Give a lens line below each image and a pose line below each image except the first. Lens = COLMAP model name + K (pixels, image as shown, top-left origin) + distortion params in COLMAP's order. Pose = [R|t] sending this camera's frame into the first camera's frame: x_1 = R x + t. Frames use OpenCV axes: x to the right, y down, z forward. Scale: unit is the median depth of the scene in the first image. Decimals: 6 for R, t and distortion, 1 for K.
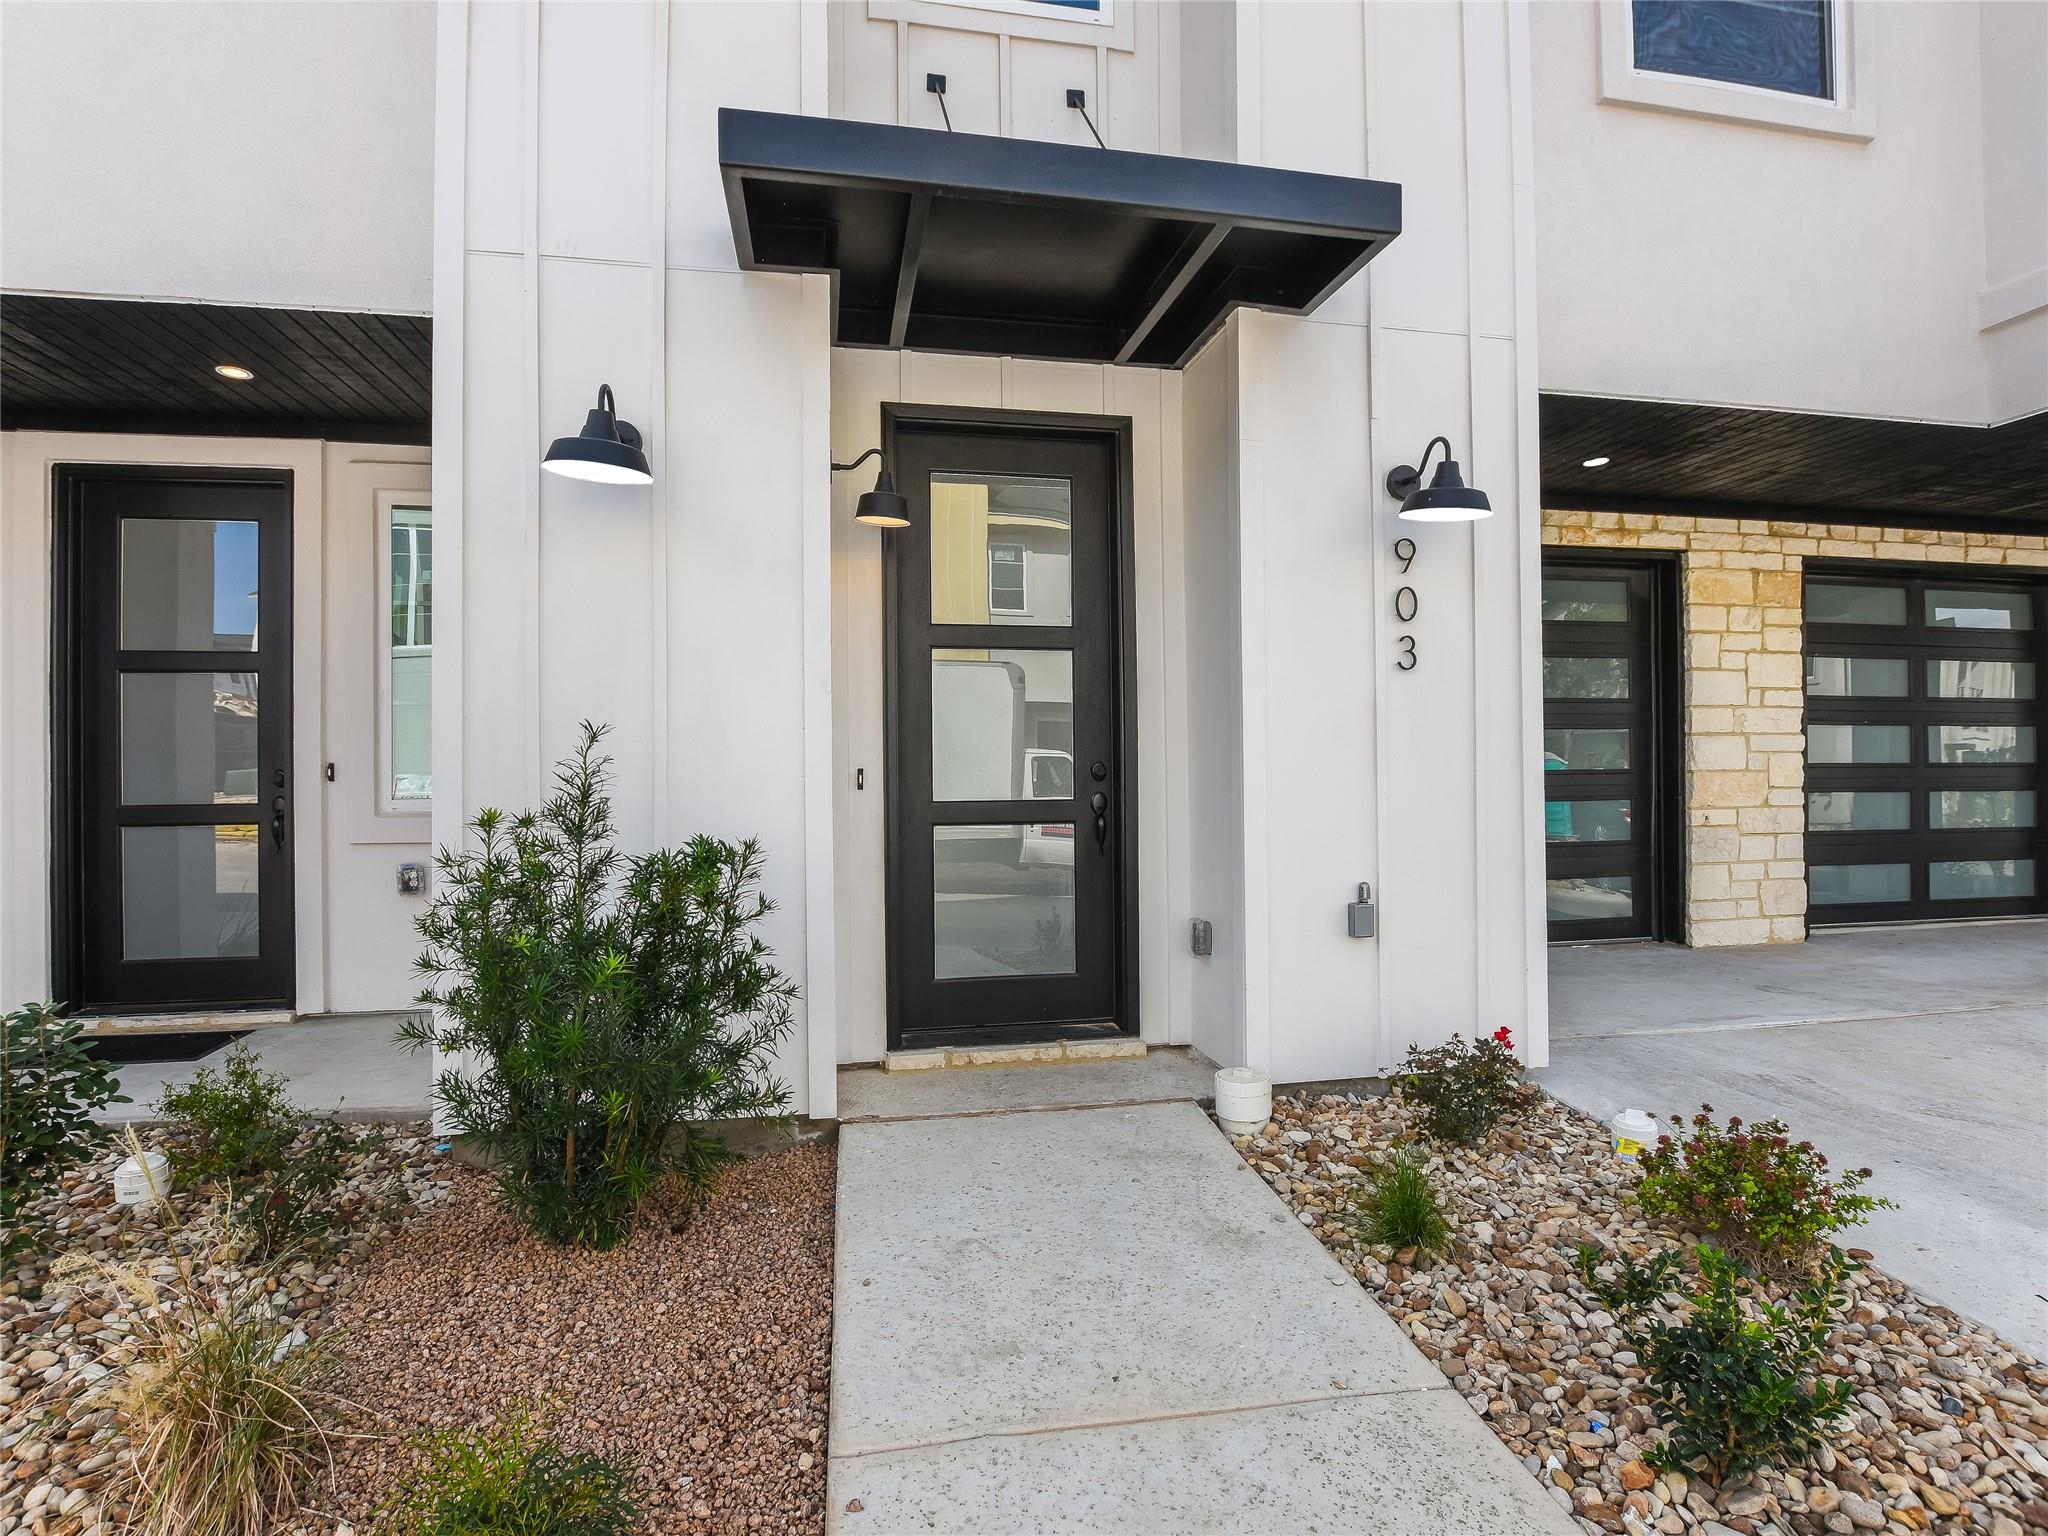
lens RADIAL K [[1019.2, 0, 1020.0], [0, 1019.2, 765.5], [0, 0, 1]] dist [-0.020090, 0.000274]
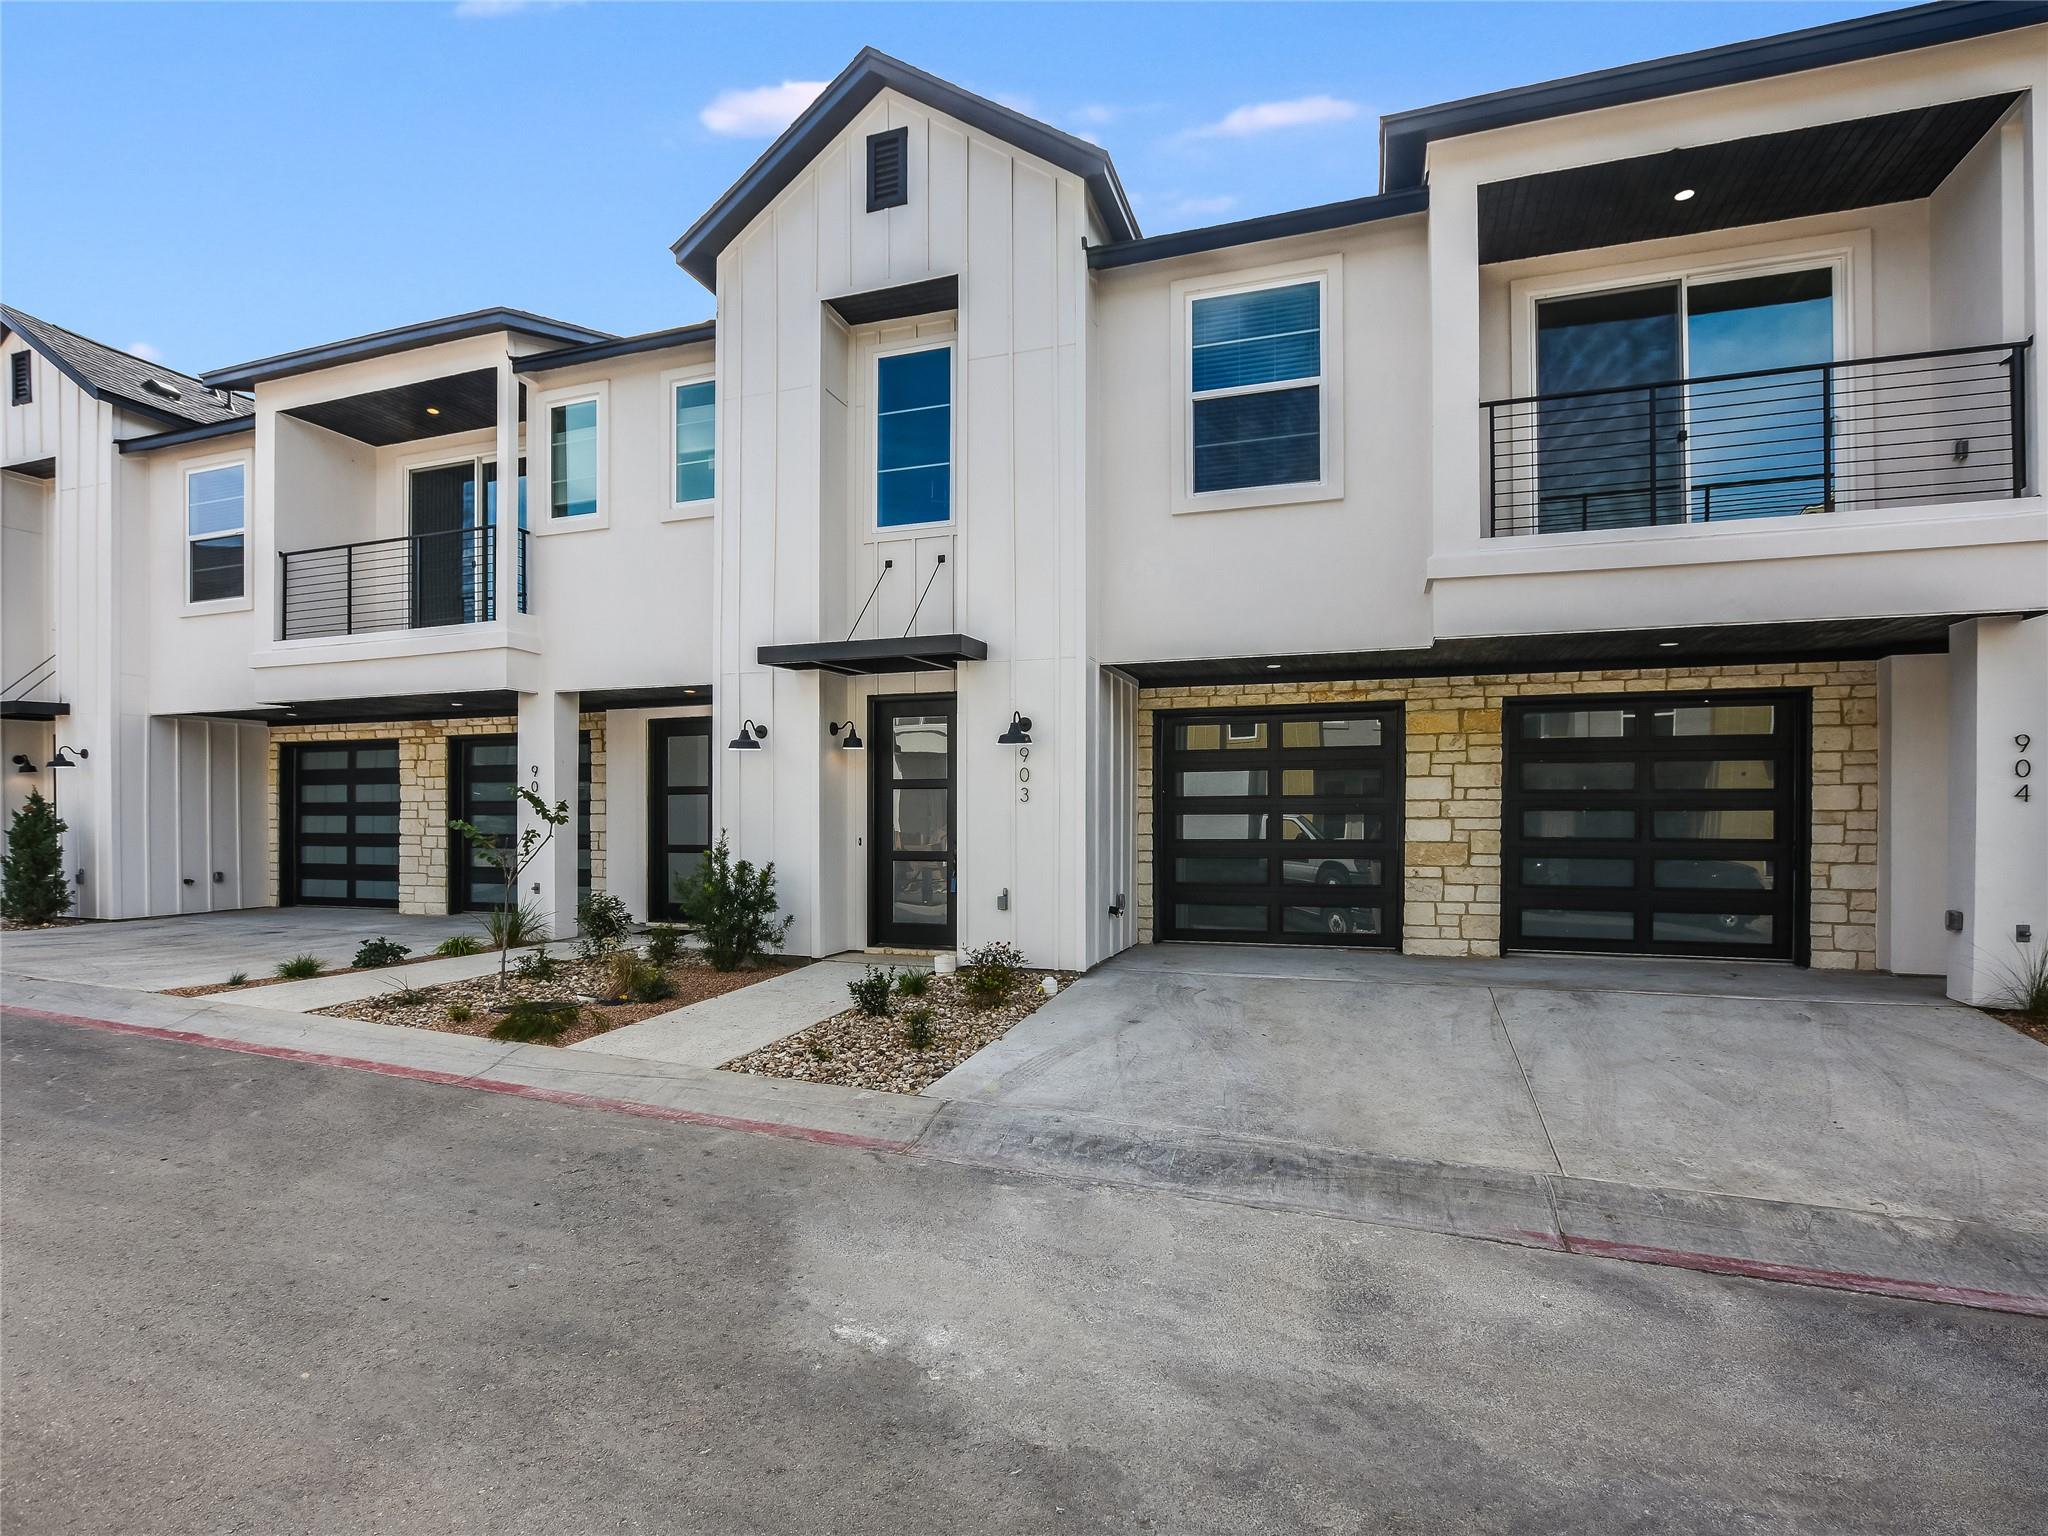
lens RADIAL K [[1019.2, 0, 998.1], [0, 1019.2, 818.7], [0, 0, 1]] dist [-0.020090, 0.000274]
pose [[0.867305, 0.006093, -0.497740, 0.890153], [-0.001130, 0.999947, 0.010272, -0.045281], [0.497776, -0.008346, 0.867266, -0.666668]]
